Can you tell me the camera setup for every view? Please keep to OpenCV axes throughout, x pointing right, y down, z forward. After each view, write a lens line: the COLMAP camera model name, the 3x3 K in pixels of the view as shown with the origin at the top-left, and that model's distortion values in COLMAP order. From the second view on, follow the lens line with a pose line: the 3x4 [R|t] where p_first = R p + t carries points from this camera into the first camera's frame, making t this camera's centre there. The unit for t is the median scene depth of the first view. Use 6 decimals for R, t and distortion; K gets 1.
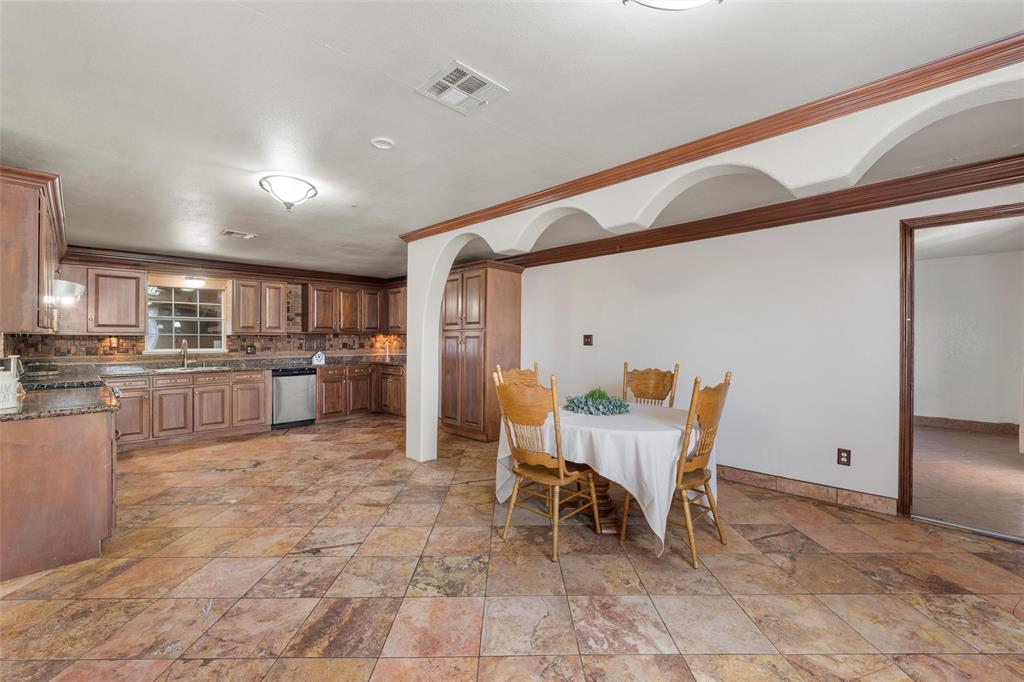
lens RADIAL K [[435.8, 0, 514.4], [0, 435.8, 339.9], [0, 0, 1]] dist [-0.000243, -0.000138]
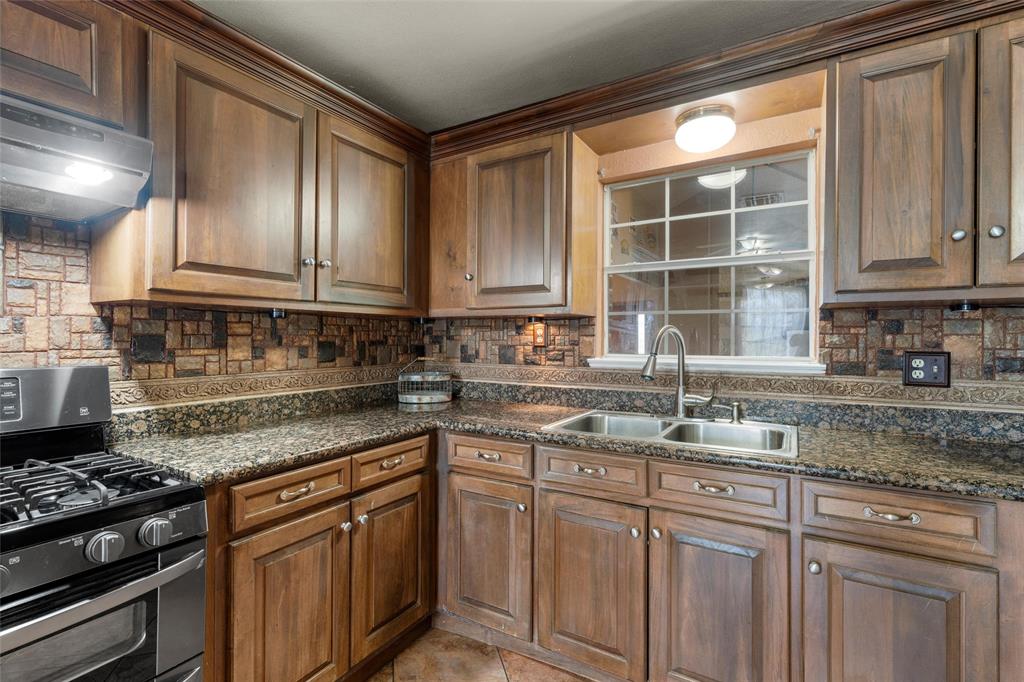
lens RADIAL K [[468.9, 0, 517.0], [0, 468.9, 336.7], [0, 0, 1]] dist [-0.002340, -0.000410]
pose [[0.233940, -0.000389, -0.972251, -0.496965], [-0.005362, 0.999984, -0.001691, 0.008959], [0.972236, 0.005609, 0.233934, 0.875535]]
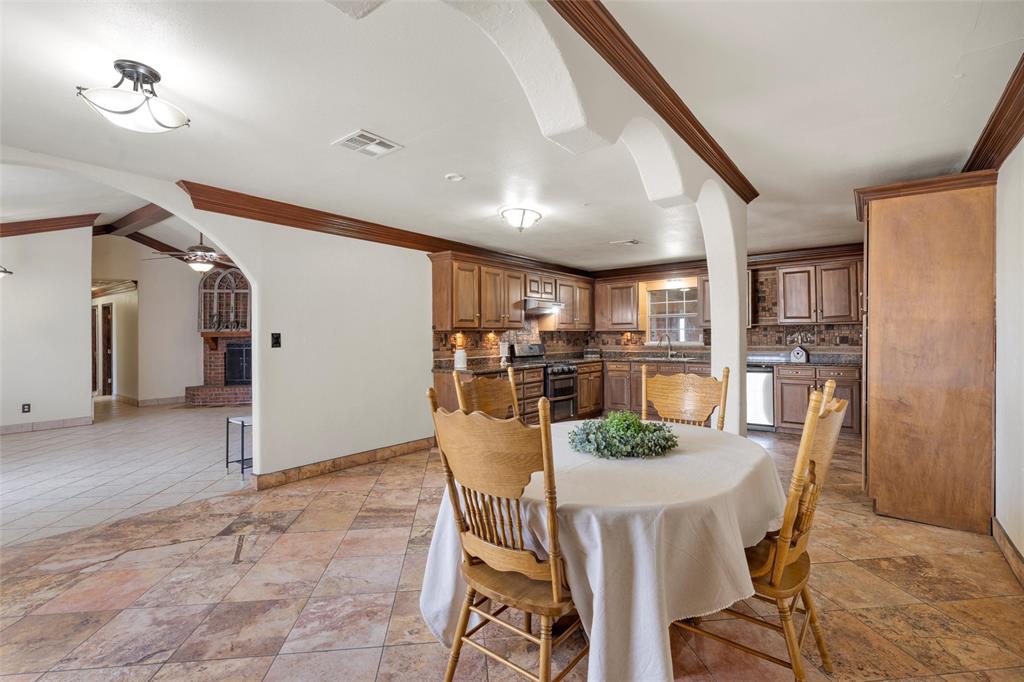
lens RADIAL K [[468.9, 0, 506.3], [0, 468.9, 333.5], [0, 0, 1]] dist [-0.002340, -0.000410]
pose [[0.100145, -0.006498, -0.994952, 0.495762], [0.005133, 0.999969, -0.006014, 0.004878], [0.994960, -0.004505, 0.100175, 0.472623]]
